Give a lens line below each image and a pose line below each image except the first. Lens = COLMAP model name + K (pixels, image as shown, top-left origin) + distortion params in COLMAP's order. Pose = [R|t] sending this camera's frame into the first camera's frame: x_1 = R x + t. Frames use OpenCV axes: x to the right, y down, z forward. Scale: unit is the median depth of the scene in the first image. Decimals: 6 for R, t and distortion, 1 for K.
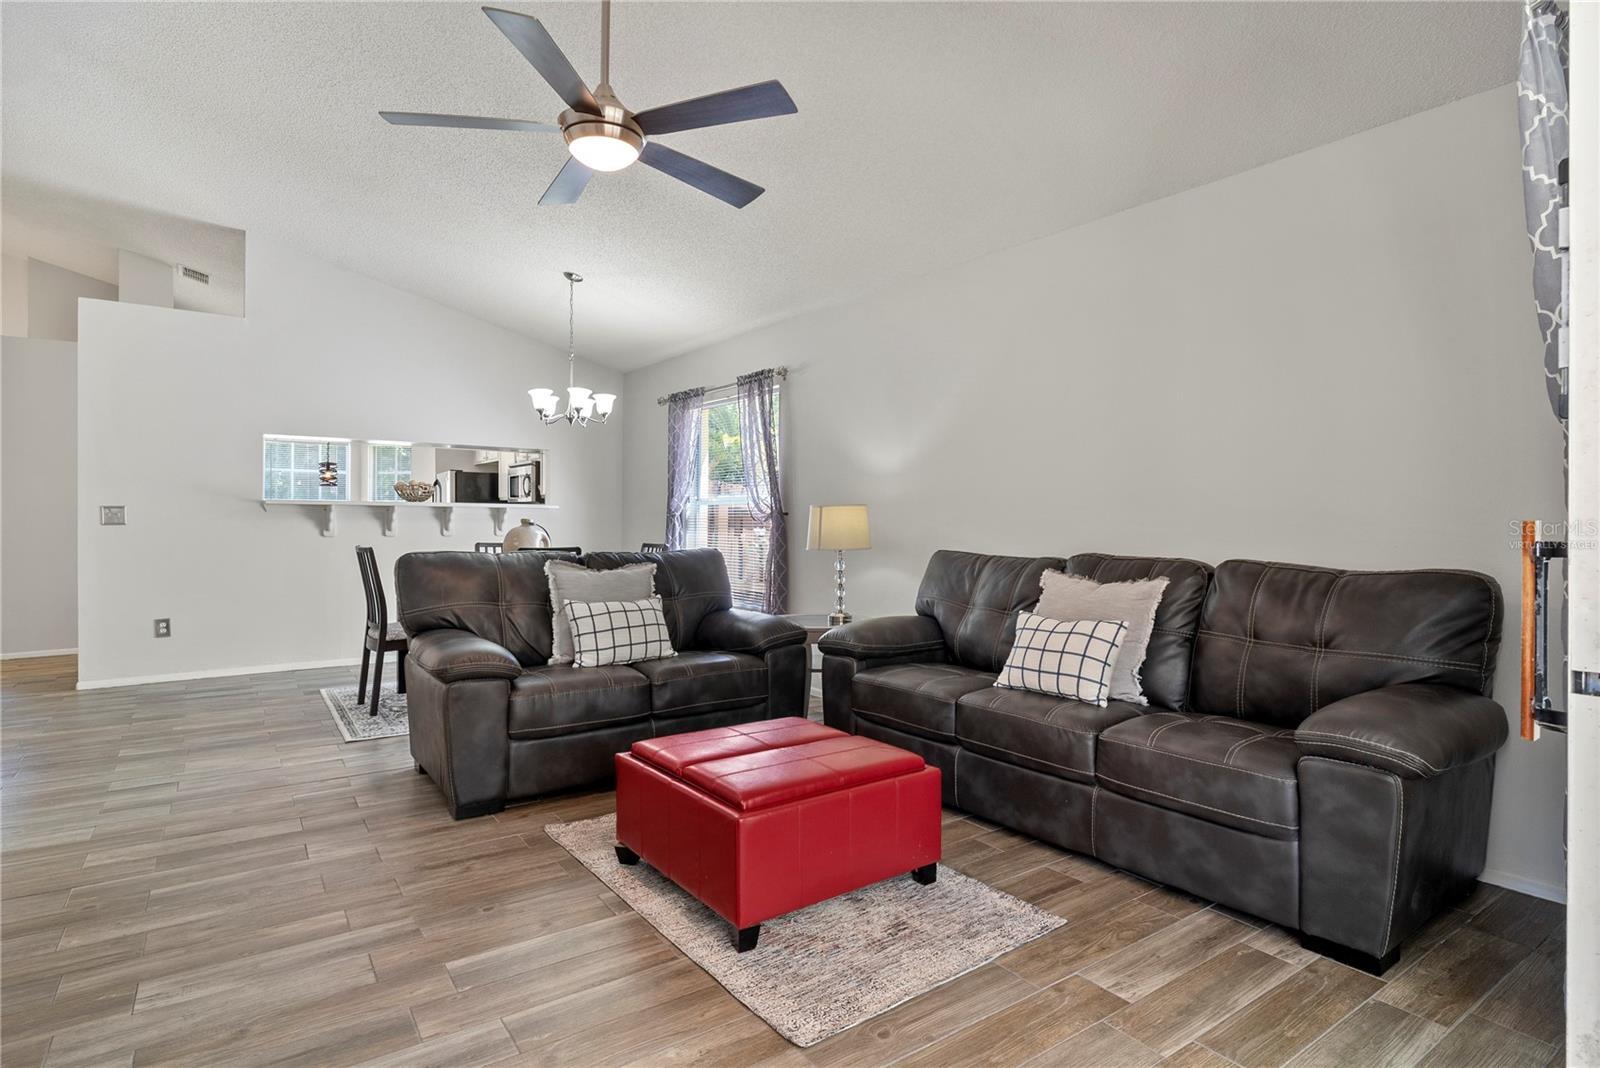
lens RADIAL K [[833.6, 0, 806.9], [0, 833.6, 530.5], [0, 0, 1]] dist [-0.005047, 0.000751]
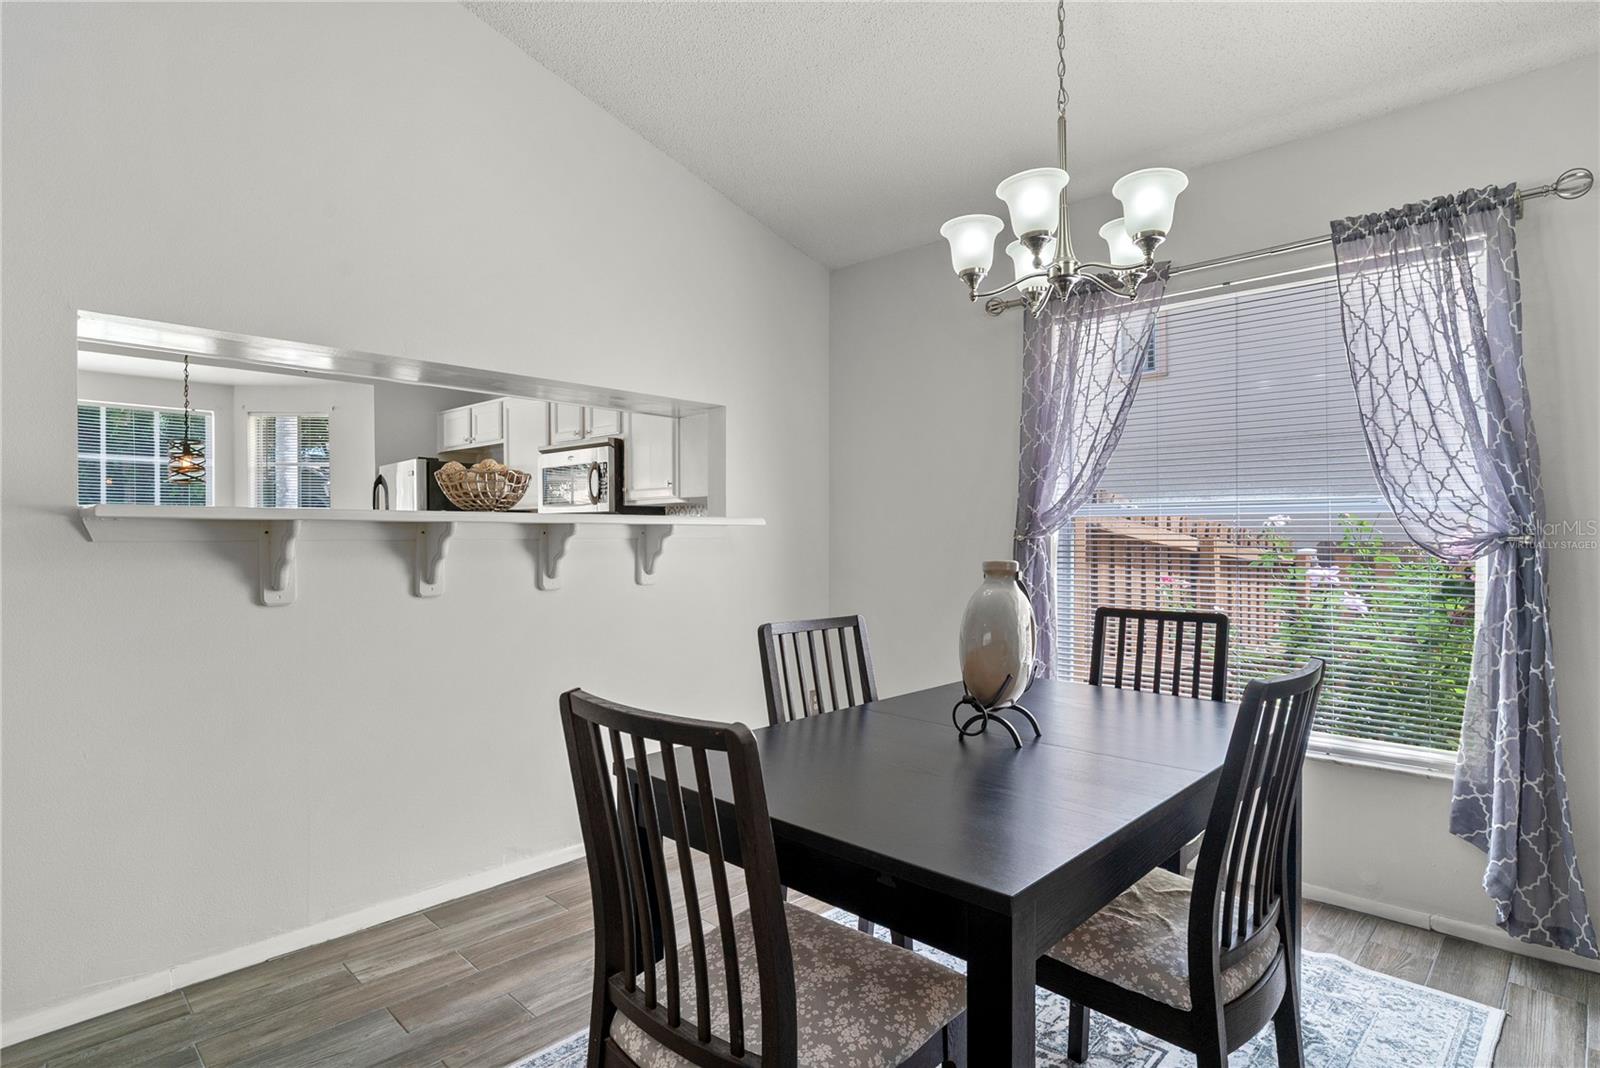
lens RADIAL K [[833.6, 0, 804.4], [0, 833.6, 531.6], [0, 0, 1]] dist [-0.005047, 0.000751]
pose [[0.984118, -0.006430, 0.177399, -0.474065], [0.008674, 0.999892, -0.011880, -0.021961], [-0.177303, 0.013230, 0.984067, 0.687966]]
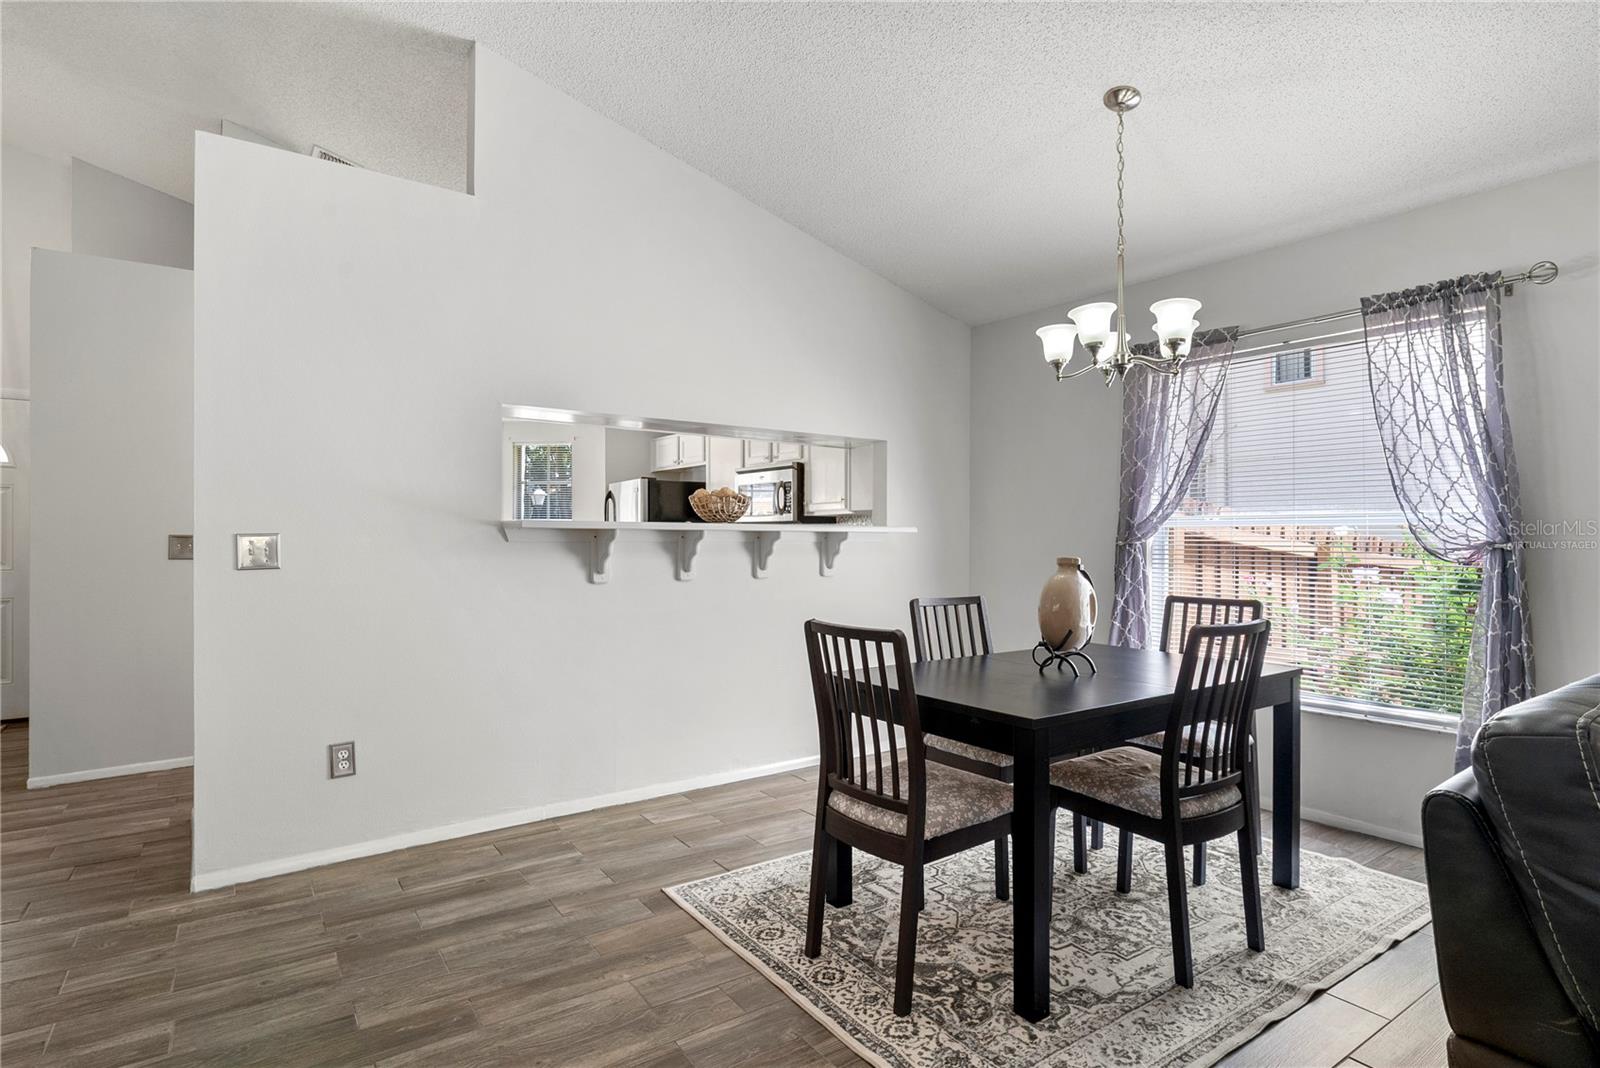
lens RADIAL K [[833.6, 0, 801.2], [0, 833.6, 544.5], [0, 0, 1]] dist [-0.005047, 0.000751]
pose [[0.999924, -0.001925, -0.012217, -0.495681], [0.001873, 0.999989, -0.004205, -0.019586], [0.012225, 0.004182, 0.999917, 0.489690]]
